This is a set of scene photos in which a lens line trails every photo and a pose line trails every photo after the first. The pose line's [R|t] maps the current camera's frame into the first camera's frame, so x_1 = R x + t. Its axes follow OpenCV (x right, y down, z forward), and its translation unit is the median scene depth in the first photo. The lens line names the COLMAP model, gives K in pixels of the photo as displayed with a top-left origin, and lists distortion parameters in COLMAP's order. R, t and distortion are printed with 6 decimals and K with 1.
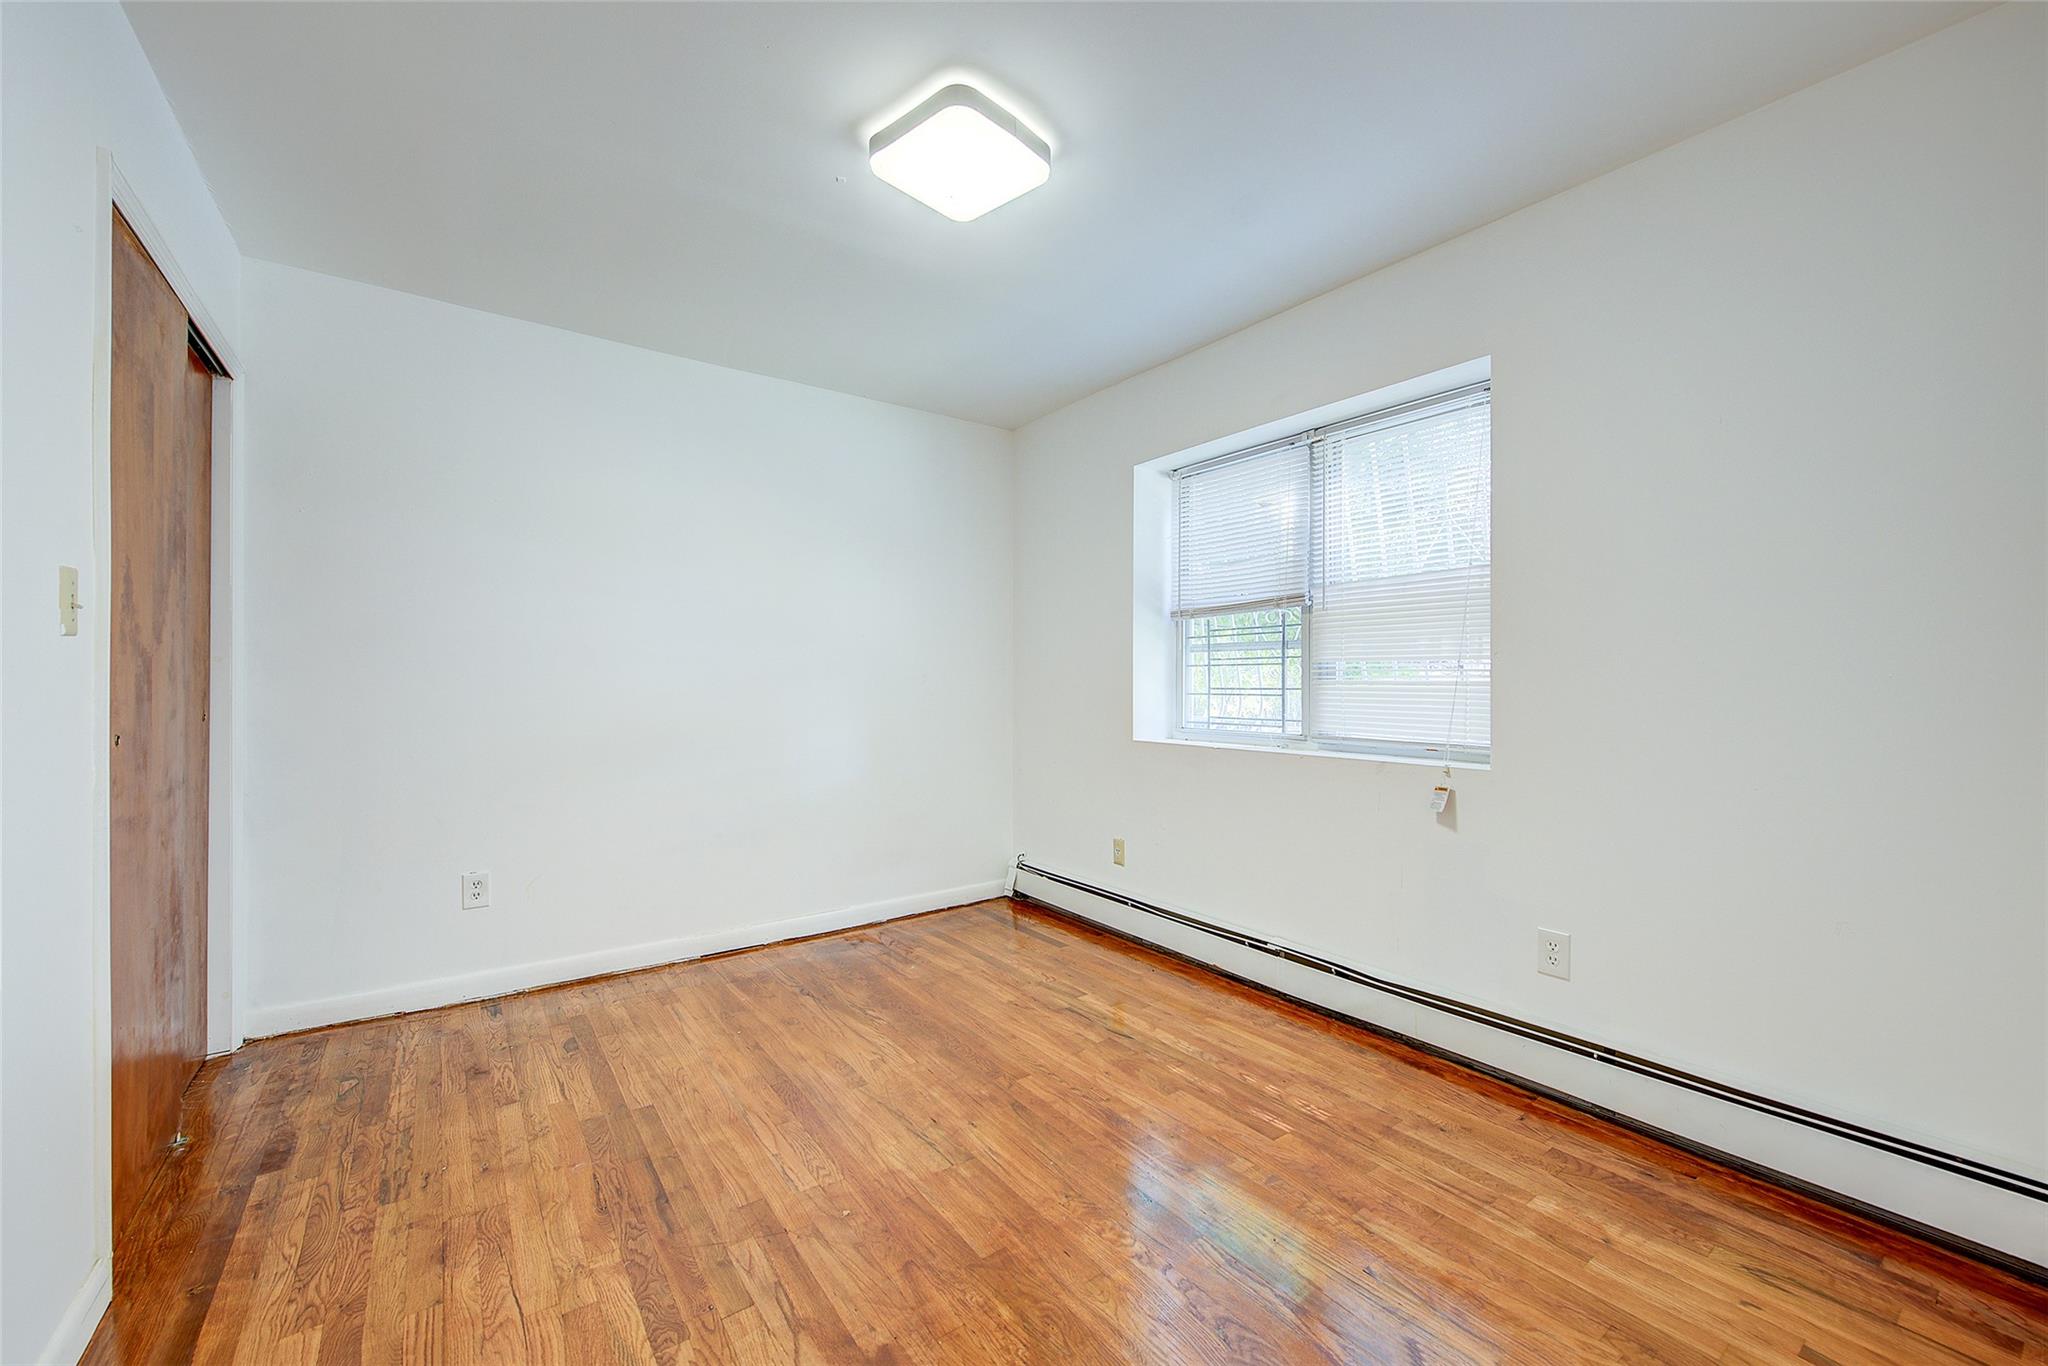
lens RADIAL K [[816.1, 0, 1024.8], [0, 816.1, 673.1], [0, 0, 1]] dist [-0.001675, -0.000231]
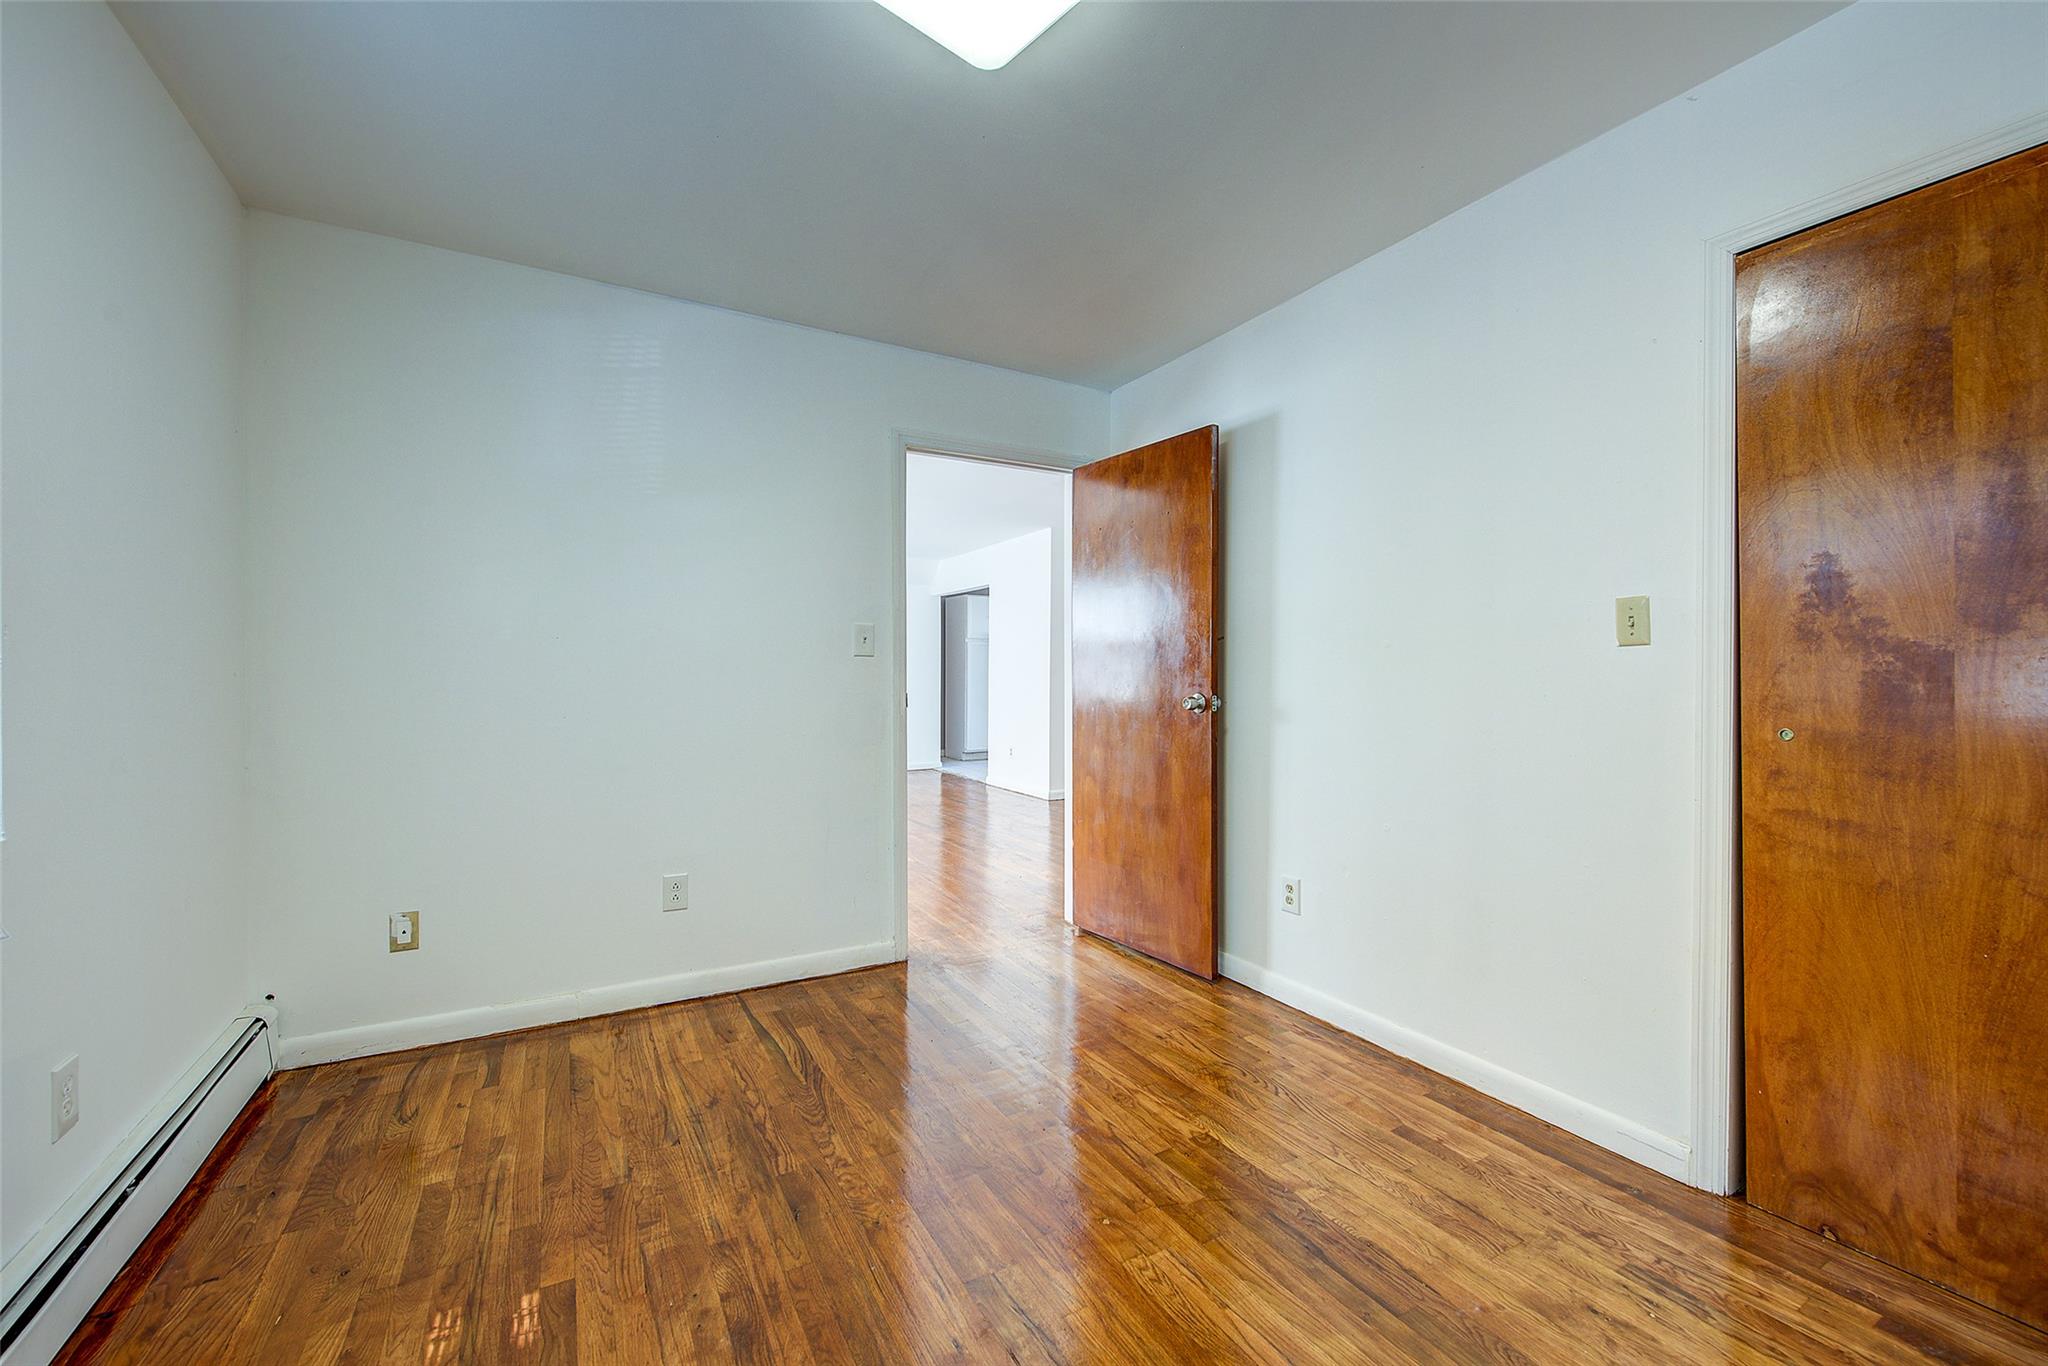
lens RADIAL K [[816.1, 0, 1026.9], [0, 816.1, 684.1], [0, 0, 1]] dist [-0.001675, -0.000231]
pose [[-0.993946, -0.002399, 0.109843, -0.230333], [-0.002135, 0.999995, 0.002520, 0.015688], [-0.109849, 0.002271, -0.993946, 1.978896]]
